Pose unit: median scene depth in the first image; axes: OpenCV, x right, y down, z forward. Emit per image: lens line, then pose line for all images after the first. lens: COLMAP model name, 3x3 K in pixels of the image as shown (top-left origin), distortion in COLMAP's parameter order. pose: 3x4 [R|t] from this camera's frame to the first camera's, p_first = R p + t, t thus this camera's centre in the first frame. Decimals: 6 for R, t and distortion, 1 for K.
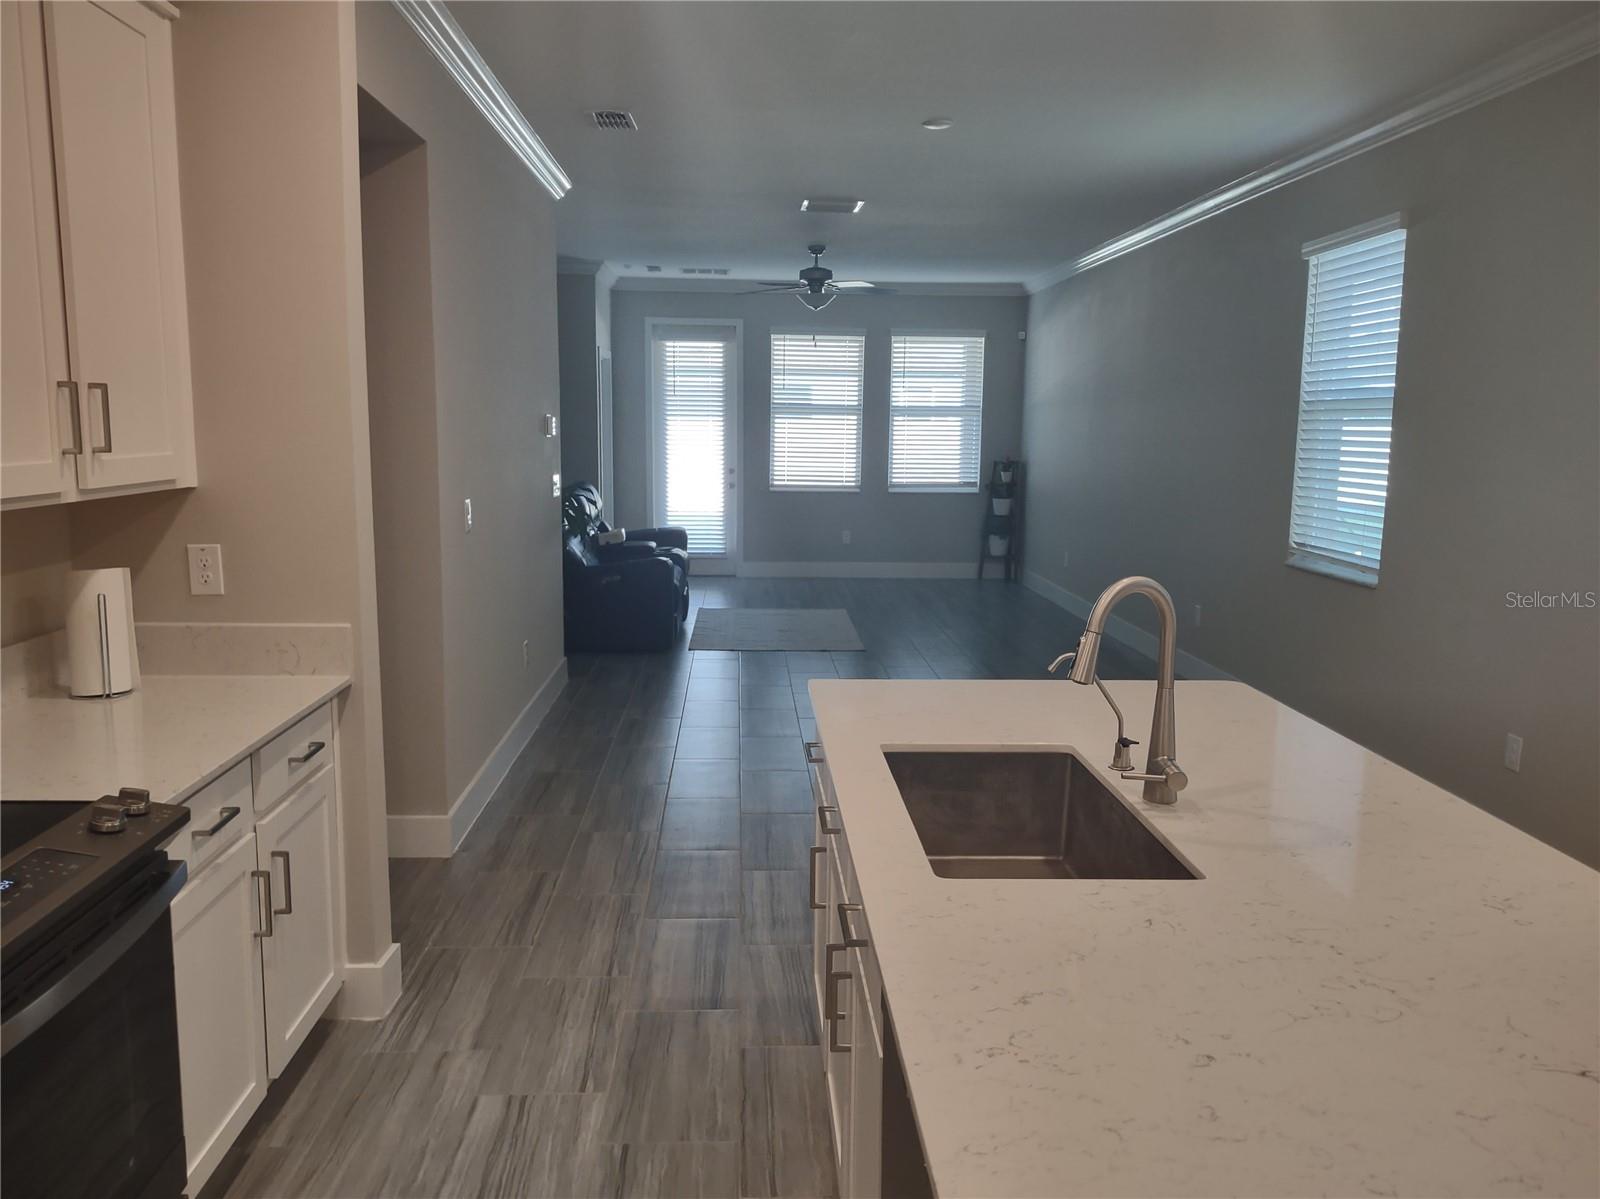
lens RADIAL K [[1201.0, 0, 800.0], [0, 1201.0, 599.5], [0, 0, 1]] dist [0.035527, 0.000637]
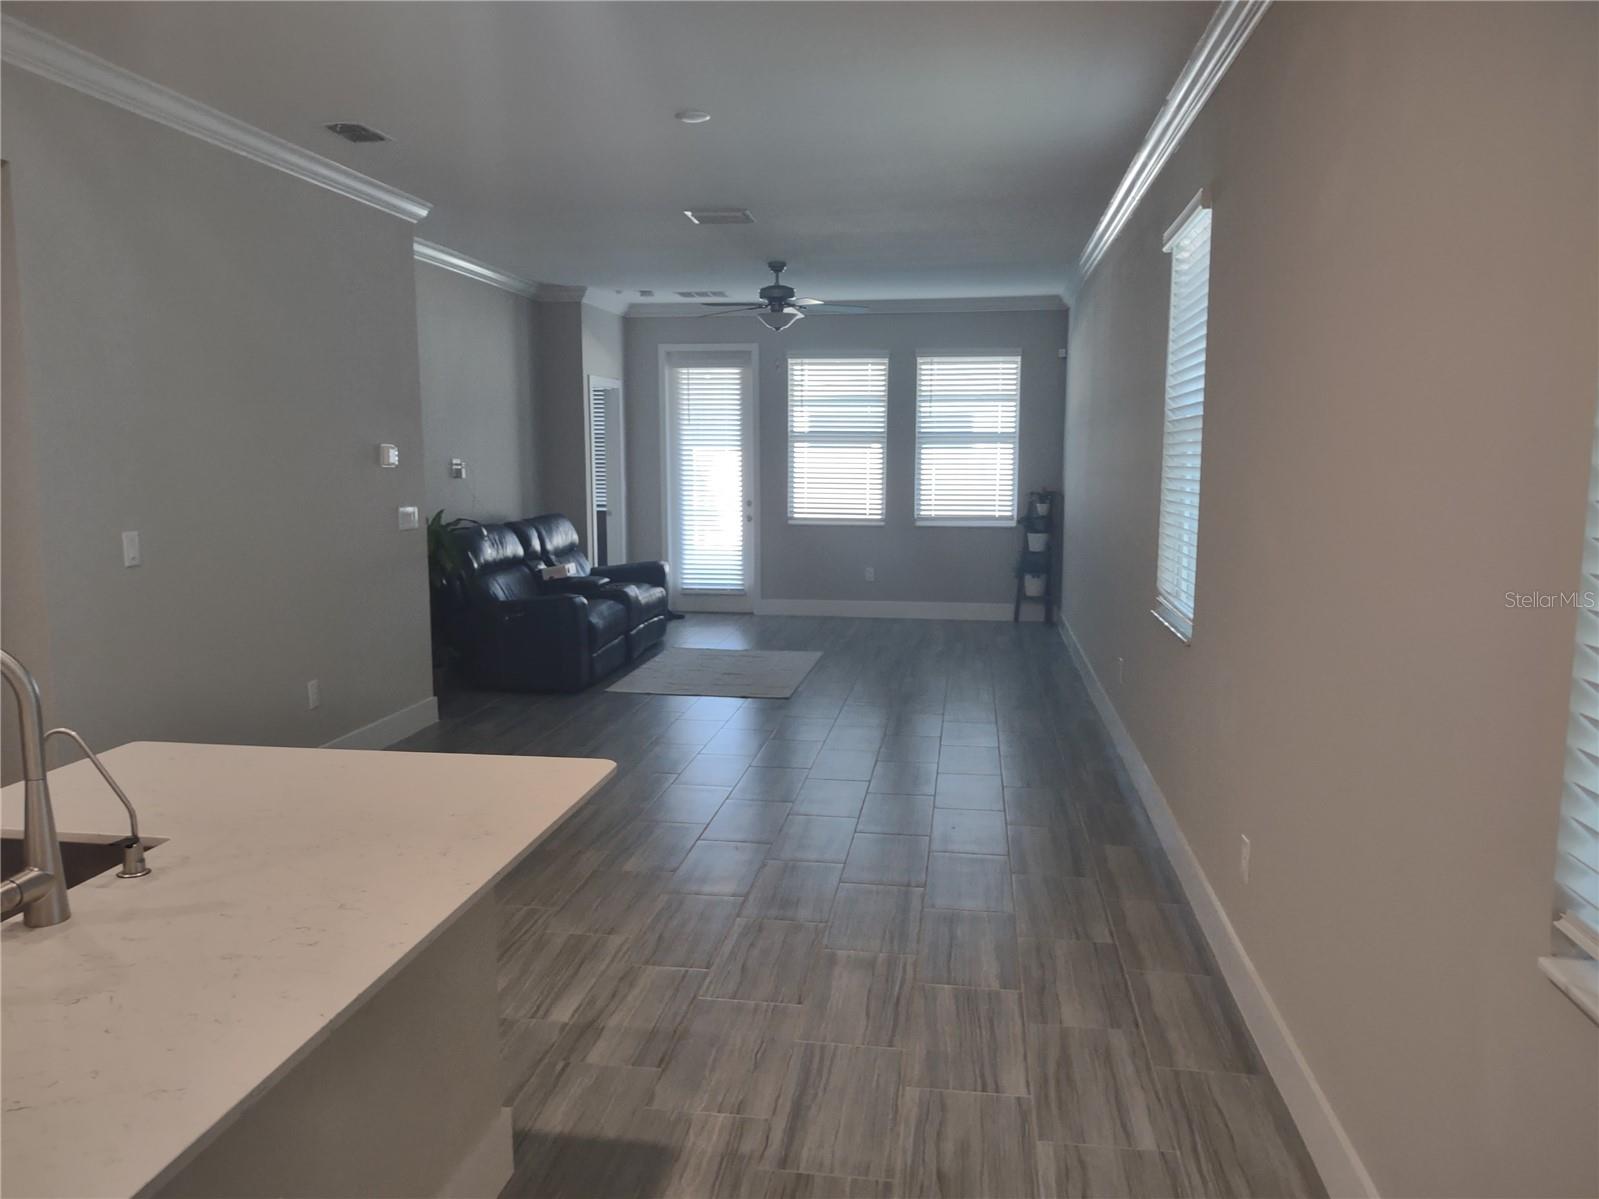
lens RADIAL K [[1241.6, 0, 765.0], [0, 1241.6, 601.0], [0, 0, 1]] dist [0.047388, 0.001141]
pose [[0.980611, 0.014329, -0.195441, 0.150283], [-0.019736, 0.999474, -0.025745, -0.004916], [0.194969, 0.029103, 0.980378, 0.045242]]
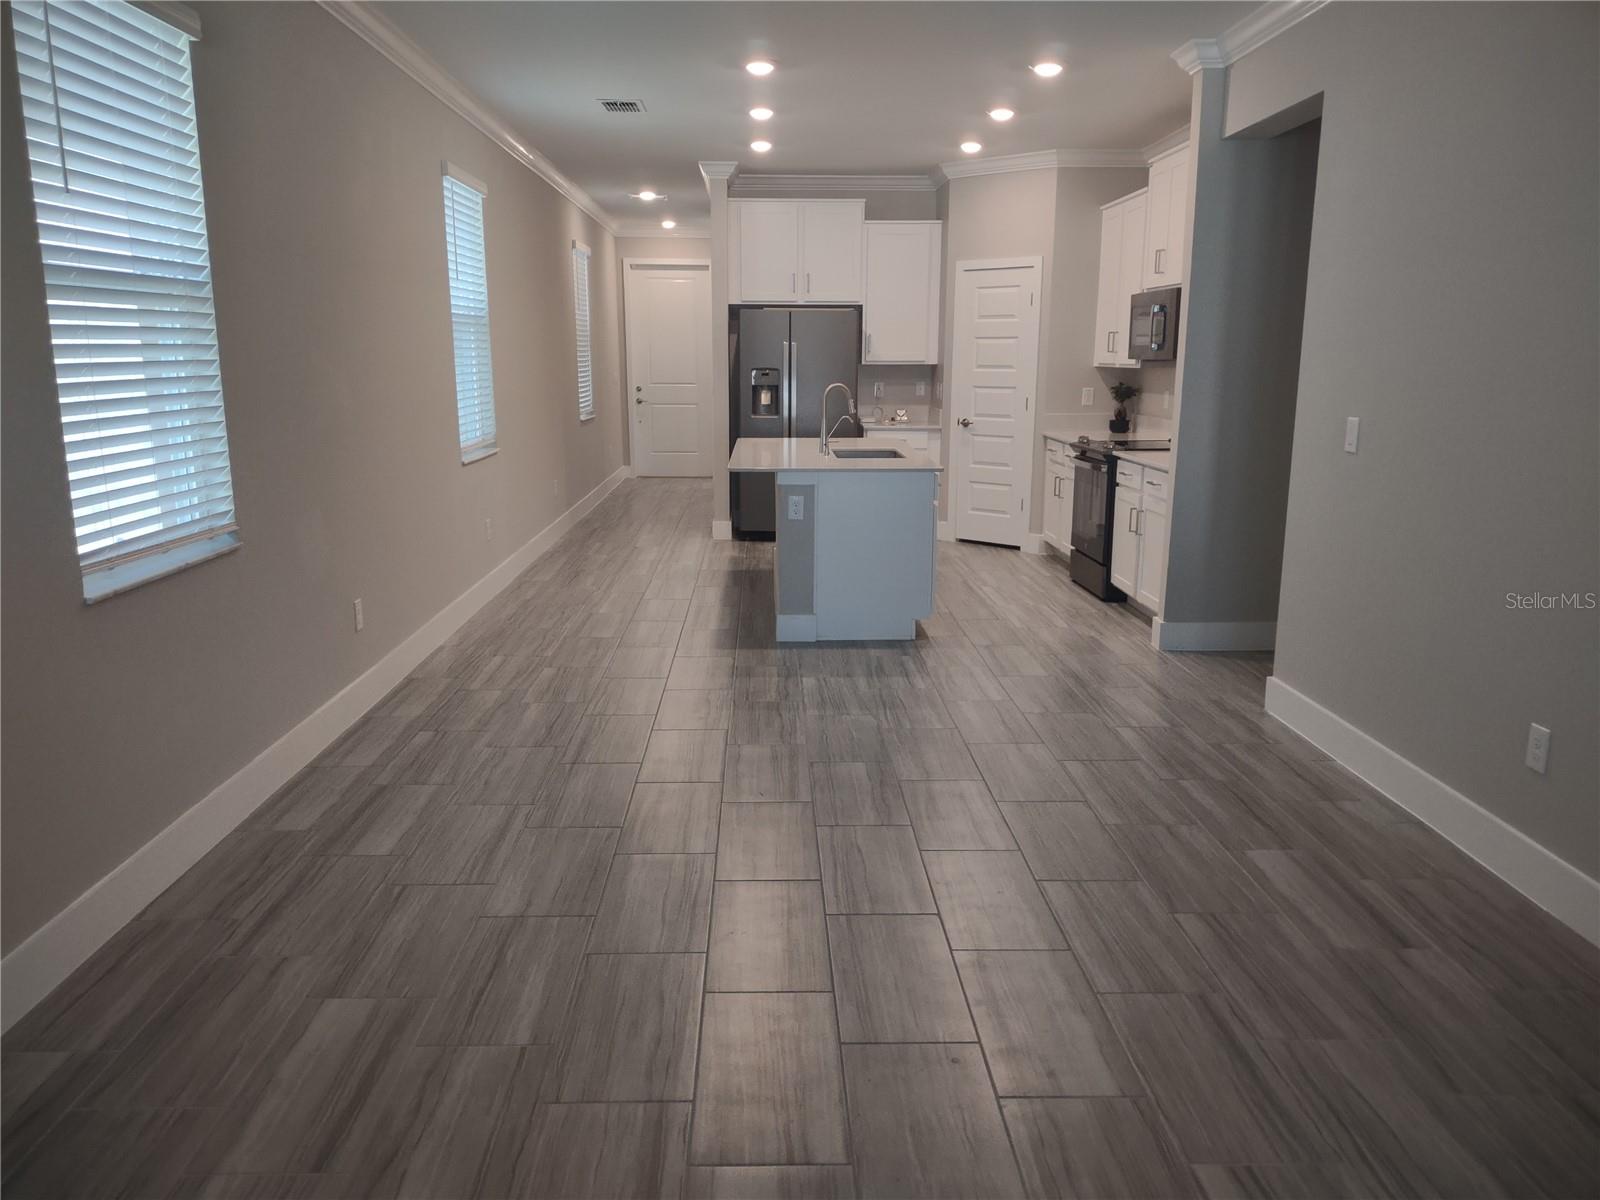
lens RADIAL K [[1227.8, 0, 798.6], [0, 1227.8, 613.9], [0, 0, 1]] dist [0.097795, -0.144995]
pose [[-0.999828, -0.017095, 0.007203, 0.054331], [-0.013491, 0.936583, 0.350185, -0.101615], [-0.012733, 0.350028, -0.936653, 0.726530]]
